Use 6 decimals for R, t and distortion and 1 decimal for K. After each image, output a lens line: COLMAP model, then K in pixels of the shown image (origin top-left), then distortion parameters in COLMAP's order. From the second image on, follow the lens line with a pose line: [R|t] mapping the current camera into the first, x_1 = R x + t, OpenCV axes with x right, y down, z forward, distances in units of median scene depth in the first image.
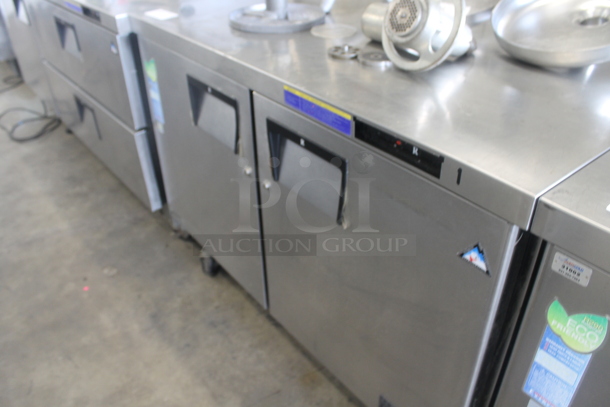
lens RADIAL K [[515.4, 0, 305.0], [0, 515.4, 203.5], [0, 0, 1]] dist [-0.101256, 0.007611]
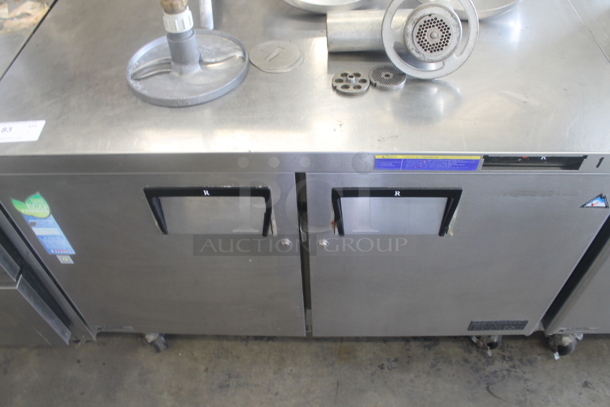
lens RADIAL K [[515.4, 0, 305.0], [0, 515.4, 203.5], [0, 0, 1]] dist [-0.101256, 0.007611]
pose [[0.634980, -0.582065, 0.507938, -0.409160], [0.435017, 0.812754, 0.387544, -0.366920], [-0.638405, -0.025120, 0.769291, 0.238551]]
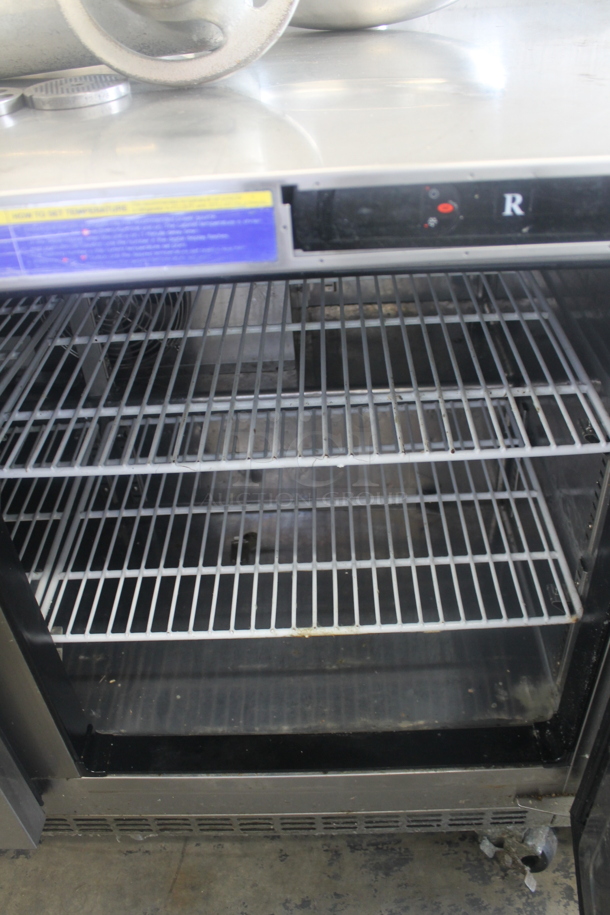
lens RADIAL K [[773.1, 0, 305.0], [0, 773.1, 457.5], [0, 0, 1]] dist [-0.101256, 0.007611]
pose [[0.627787, -0.497661, 0.598512, -0.136727], [0.479628, 0.852921, 0.206114, -0.067566], [-0.613058, 0.157667, 0.774145, 0.375345]]
